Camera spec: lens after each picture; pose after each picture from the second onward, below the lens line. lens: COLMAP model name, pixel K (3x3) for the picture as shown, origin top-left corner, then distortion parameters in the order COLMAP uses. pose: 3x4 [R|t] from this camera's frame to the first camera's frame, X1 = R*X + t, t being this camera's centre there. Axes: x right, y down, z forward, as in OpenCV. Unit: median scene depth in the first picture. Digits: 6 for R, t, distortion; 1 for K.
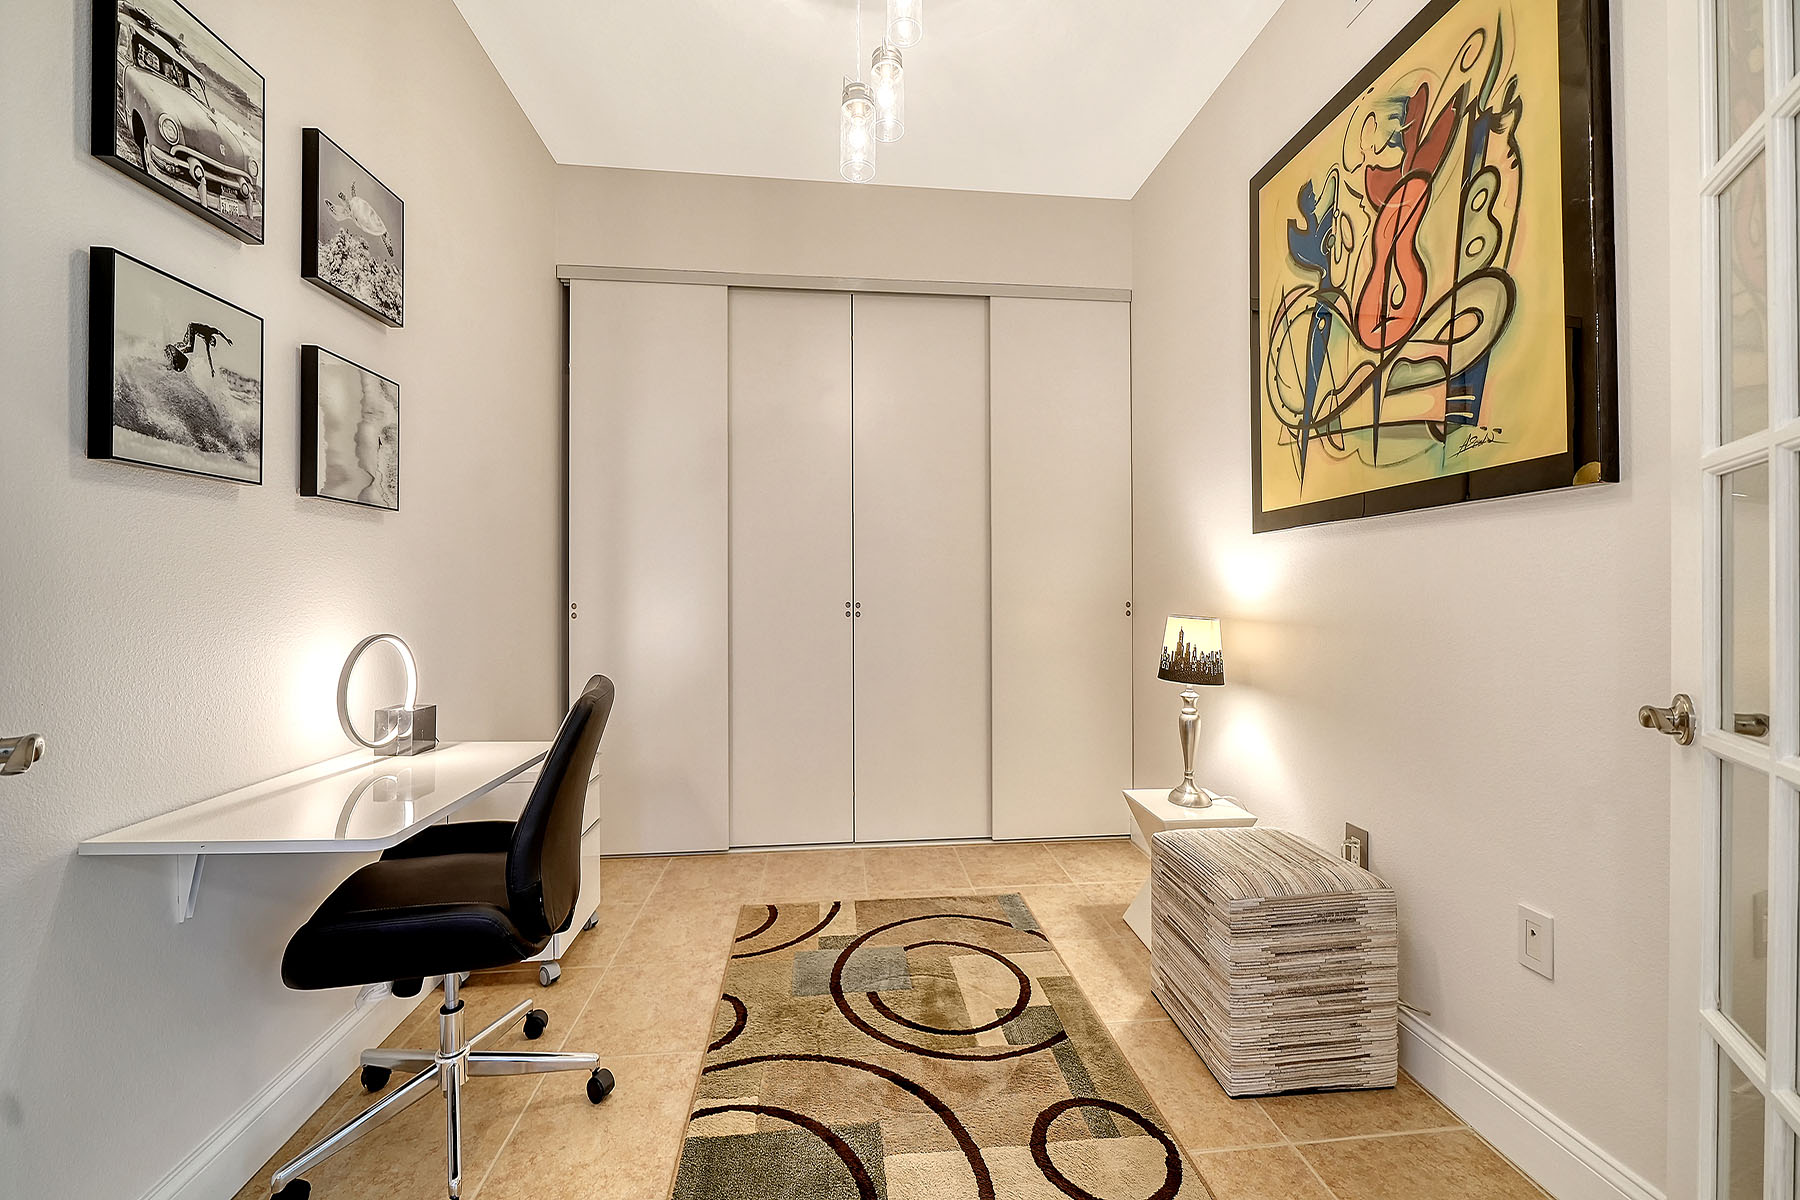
lens RADIAL K [[670.2, 0, 906.4], [0, 670.2, 589.4], [0, 0, 1]] dist [-0.006089, -0.000924]
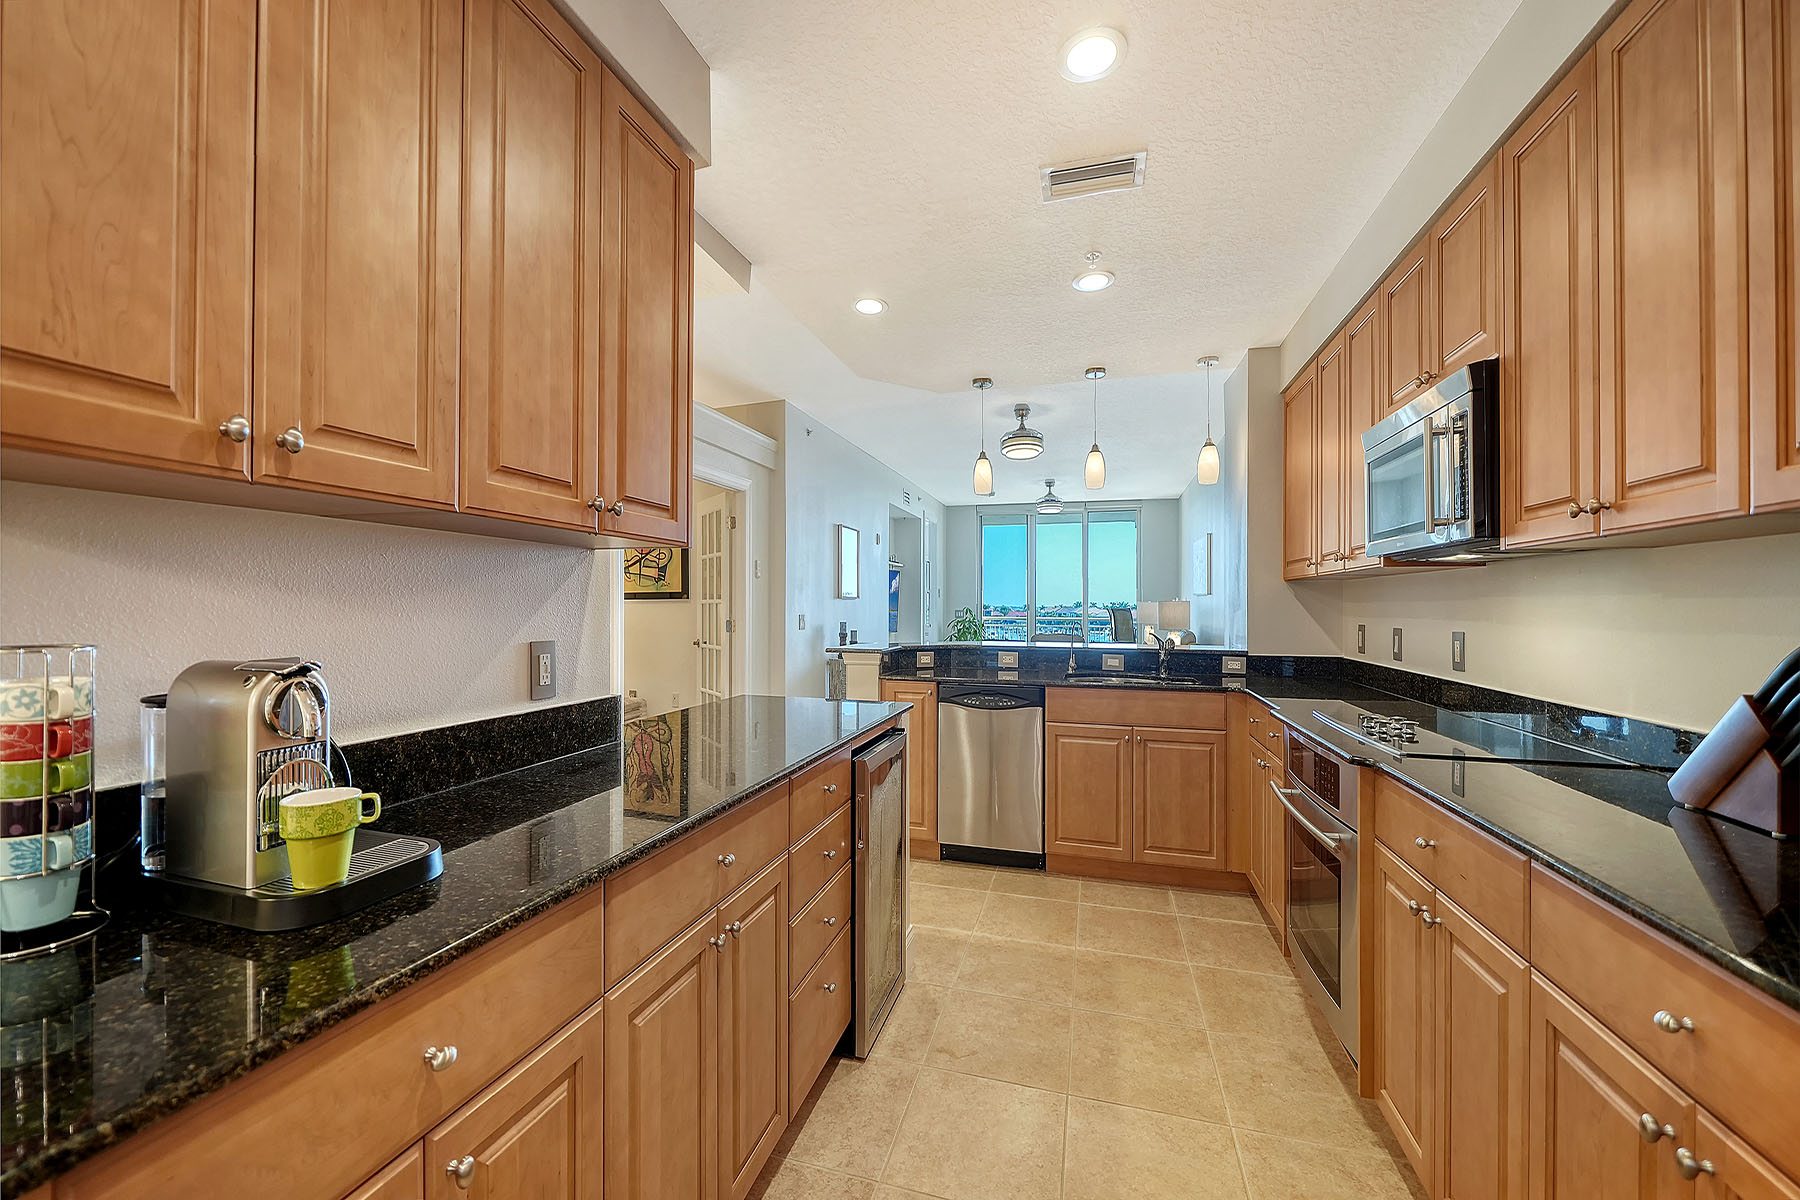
lens RADIAL K [[670.2, 0, 881.1], [0, 670.2, 590.5], [0, 0, 1]] dist [-0.006089, -0.000924]
pose [[0.407809, 0.018373, 0.912882, -1.857119], [-0.000773, 0.999804, -0.019777, -0.078103], [-0.913067, 0.007360, 0.407743, -1.500748]]
